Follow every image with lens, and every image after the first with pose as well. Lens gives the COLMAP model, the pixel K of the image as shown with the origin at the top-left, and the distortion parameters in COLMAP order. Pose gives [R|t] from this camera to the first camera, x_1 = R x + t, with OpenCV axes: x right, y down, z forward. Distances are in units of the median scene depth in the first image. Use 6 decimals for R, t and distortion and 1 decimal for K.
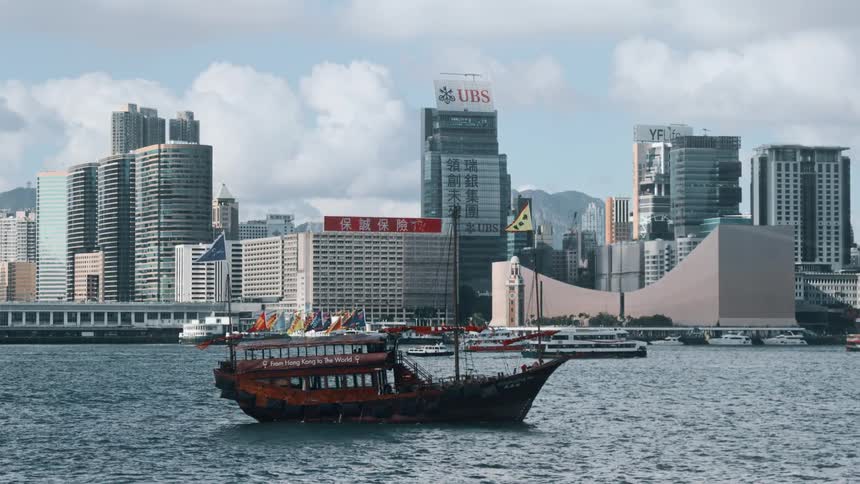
lens RADIAL K [[2585.2, 0, 430.0], [0, 2585.2, 242.0], [0, 0, 1]] dist [0.193076, -0.050406]
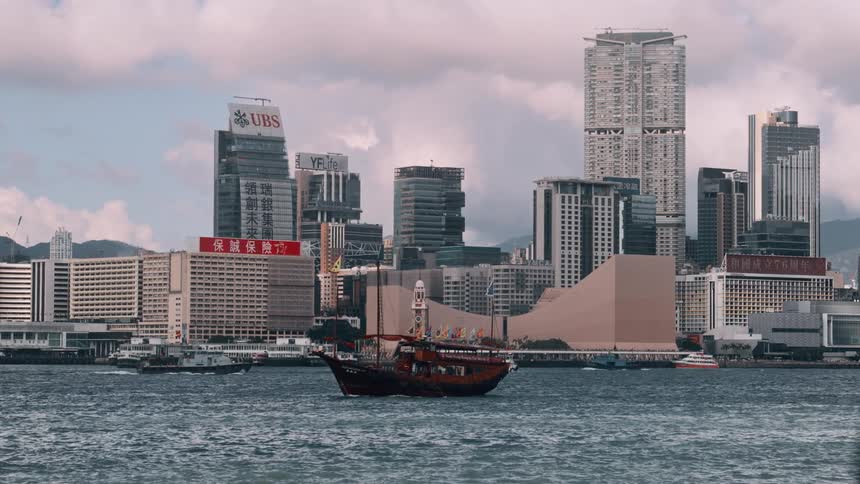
lens RADIAL K [[2585.2, 0, 430.0], [0, 2585.2, 242.0], [0, 0, 1]] dist [0.193076, -0.050406]
pose [[0.945106, 0.021078, 0.326083, -0.257802], [-0.017776, 0.999756, -0.013103, 0.003135], [-0.326279, 0.006587, 0.945250, 0.025989]]
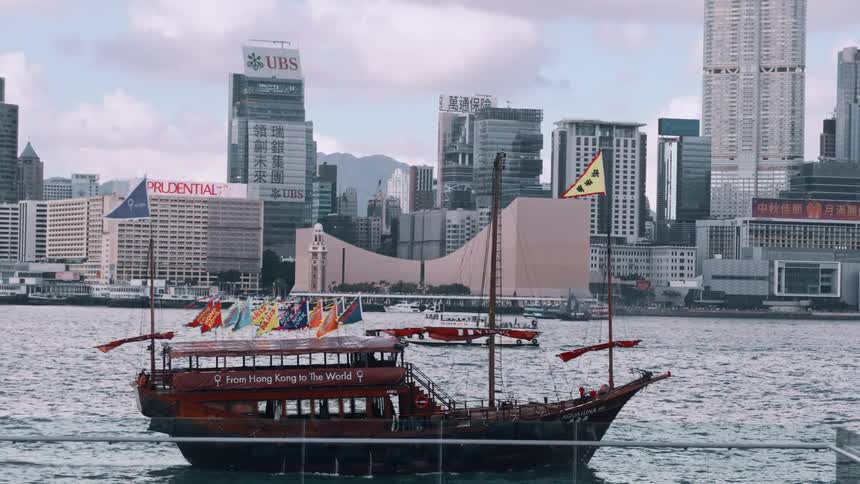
lens RADIAL K [[2585.2, 0, 430.0], [0, 2585.2, 242.0], [0, 0, 1]] dist [0.193076, -0.050406]
pose [[0.996975, 0.021559, 0.074677, 0.000593], [-0.022662, 0.999646, 0.013960, -0.001988], [-0.074349, -0.015610, 0.997110, -0.015451]]
